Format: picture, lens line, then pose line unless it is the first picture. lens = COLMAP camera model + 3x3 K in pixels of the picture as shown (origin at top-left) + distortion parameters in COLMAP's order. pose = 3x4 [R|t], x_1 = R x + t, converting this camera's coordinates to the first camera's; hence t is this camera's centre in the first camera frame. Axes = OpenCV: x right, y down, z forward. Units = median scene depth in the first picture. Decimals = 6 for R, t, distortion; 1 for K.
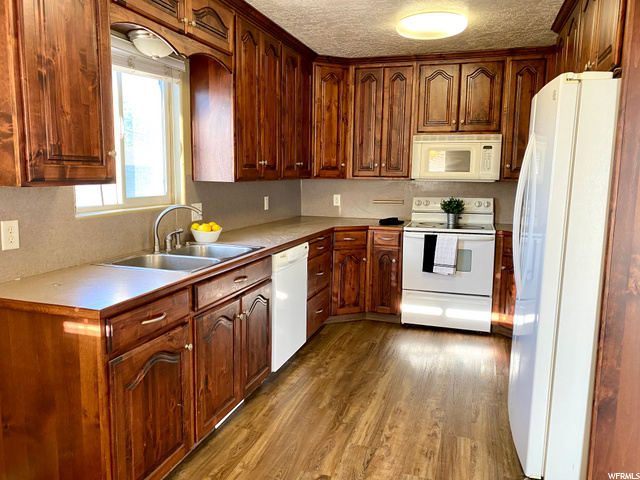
lens RADIAL K [[493.4, 0, 316.0], [0, 493.4, 241.5], [0, 0, 1]] dist [0.018930, -0.014412]
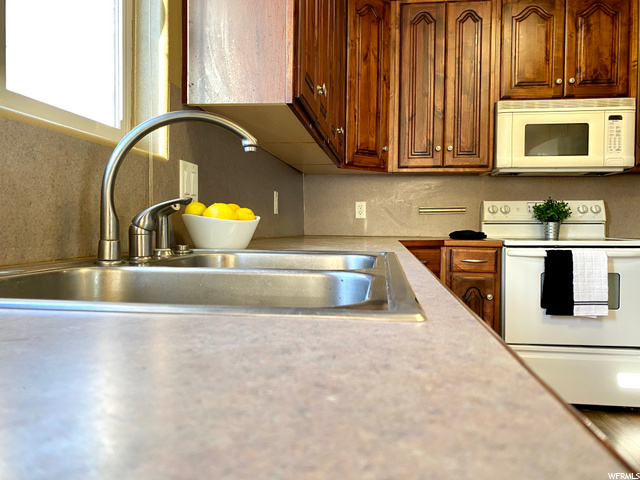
lens RADIAL K [[493.4, 0, 318.0], [0, 493.4, 235.7], [0, 0, 1]] dist [0.018930, -0.014412]
pose [[0.980259, -0.008243, 0.197544, -0.163699], [0.032318, 0.992373, -0.118958, 0.029743], [-0.195057, 0.122994, 0.973049, 0.431492]]
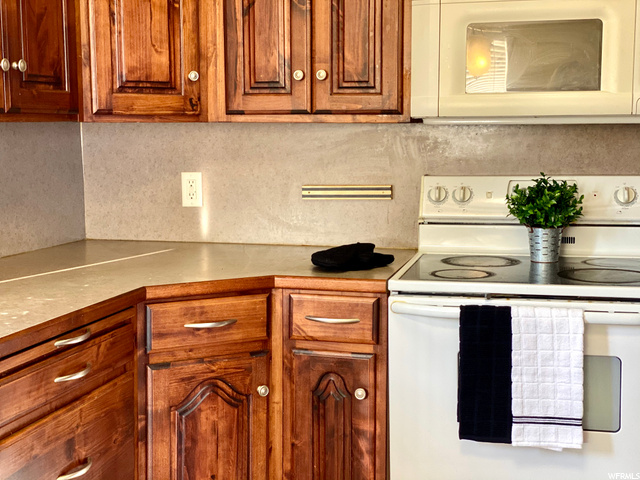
lens RADIAL K [[948.5, 0, 349.3], [0, 948.5, 224.4], [0, 0, 1]] dist [0.106305, 0.000000]
pose [[0.994965, -0.022302, 0.097705, 0.095852], [0.026218, 0.998896, -0.038985, -0.039108], [-0.096728, 0.041350, 0.994452, 0.421916]]
